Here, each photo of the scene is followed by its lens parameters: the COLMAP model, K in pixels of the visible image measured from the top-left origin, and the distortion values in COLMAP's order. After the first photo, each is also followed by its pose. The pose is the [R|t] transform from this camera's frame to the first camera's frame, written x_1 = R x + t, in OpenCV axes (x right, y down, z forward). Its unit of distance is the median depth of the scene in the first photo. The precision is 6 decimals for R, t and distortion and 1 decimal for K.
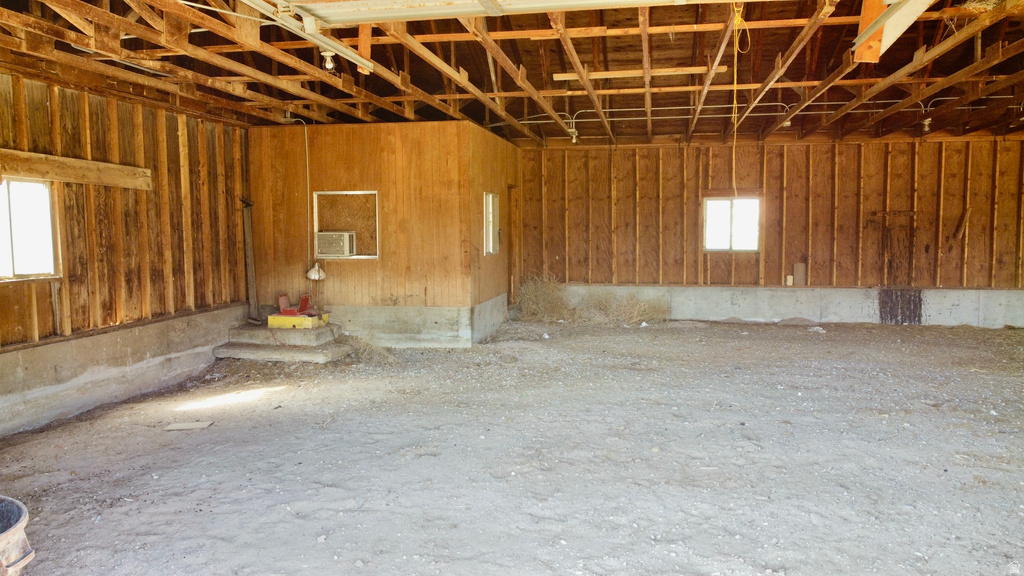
lens RADIAL K [[772.9, 0, 511.3], [0, 772.9, 288.5], [0, 0, 1]] dist [0.001097, -0.006555]
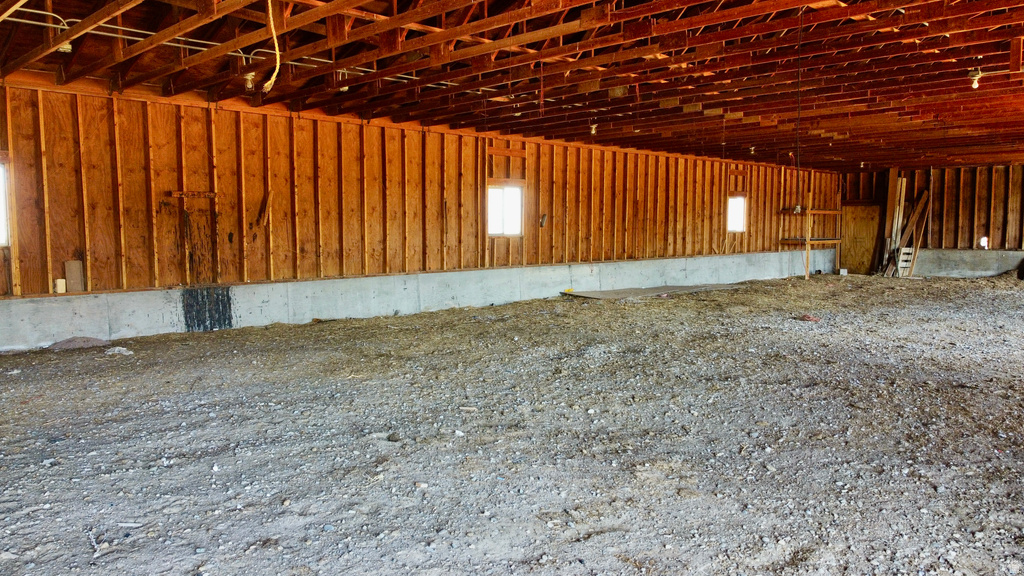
lens RADIAL K [[772.9, 0, 509.4], [0, 772.9, 289.7], [0, 0, 1]] dist [0.001097, -0.006555]
pose [[0.561684, -0.067645, 0.824582, 0.010186], [0.068290, 0.997042, 0.035275, -0.003965], [-0.824528, 0.036498, 0.564642, 0.275322]]
